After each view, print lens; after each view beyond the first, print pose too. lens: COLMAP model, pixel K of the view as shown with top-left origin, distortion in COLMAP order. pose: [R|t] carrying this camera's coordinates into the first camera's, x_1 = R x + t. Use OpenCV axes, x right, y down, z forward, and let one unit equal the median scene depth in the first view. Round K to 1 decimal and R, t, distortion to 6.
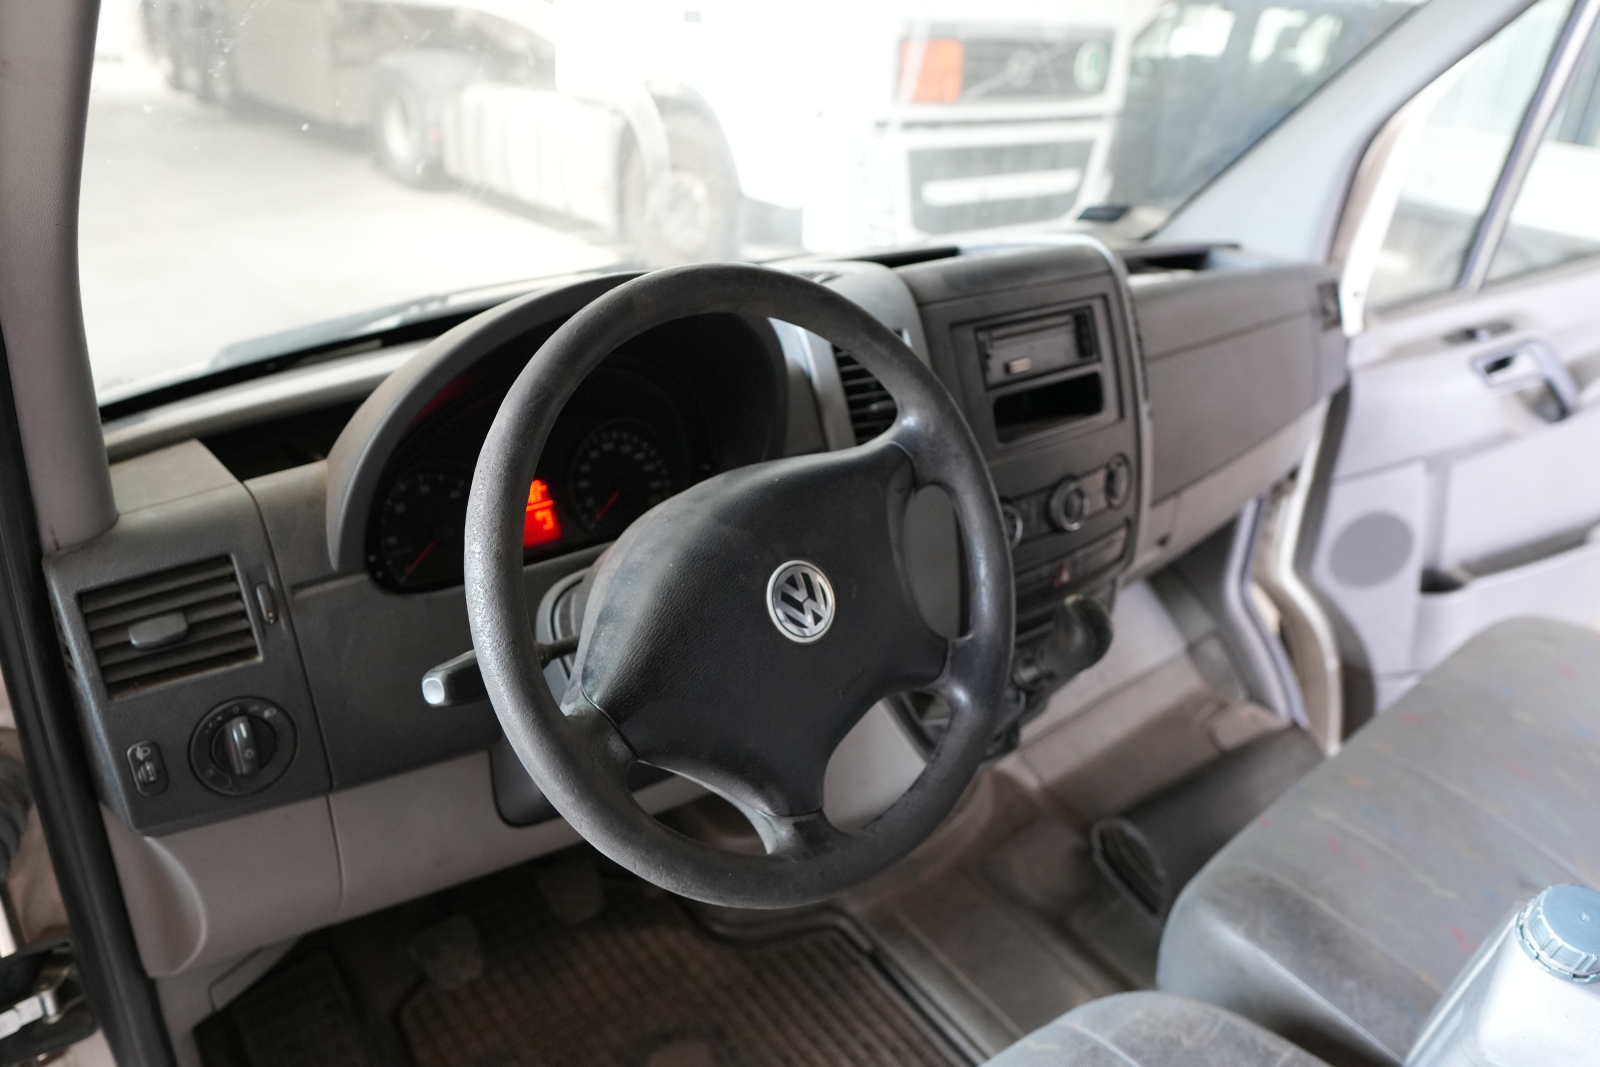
lens RADIAL K [[1126.7, 0, 800.0], [0, 1126.7, 533.5], [0, 0, 1]] dist [-0.104991, 0.062990]
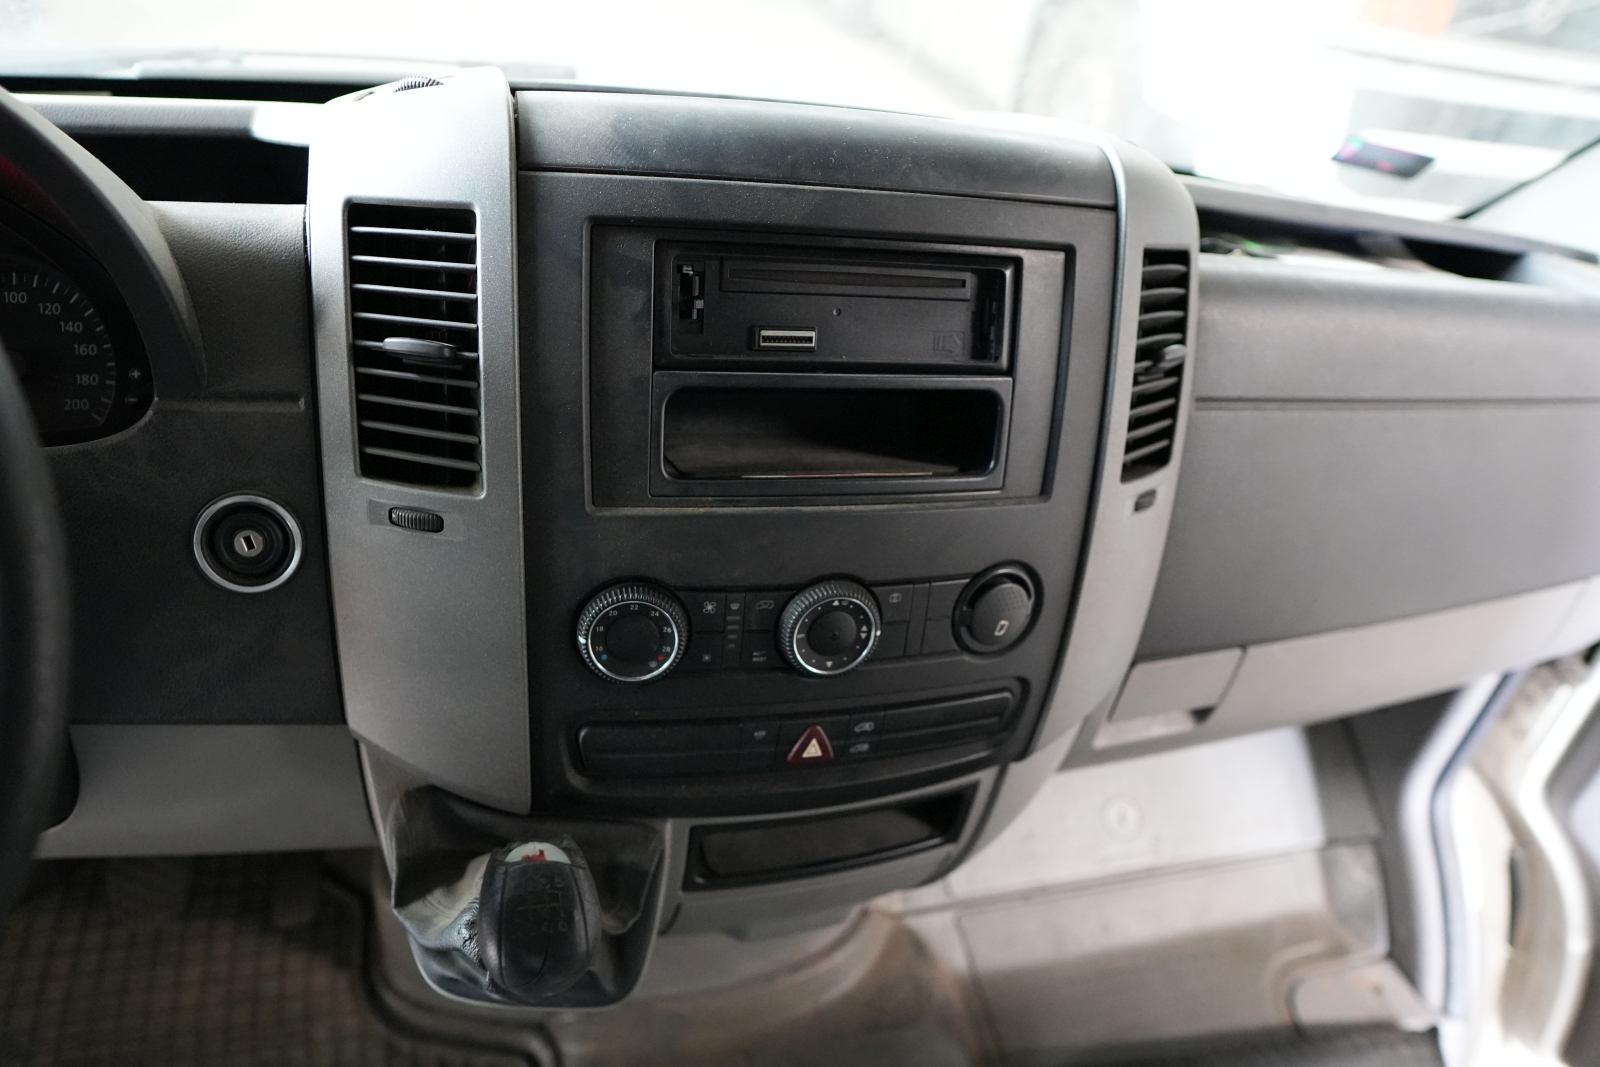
lens RADIAL K [[1110.9, 0, 800.0], [0, 1110.9, 533.5], [0, 0, 1]] dist [-0.006280, -0.085560]
pose [[0.900851, 0.305671, -0.308275, 0.231552], [-0.274899, 0.951242, 0.139891, -0.083725], [0.336004, -0.041276, 0.940956, 0.319812]]
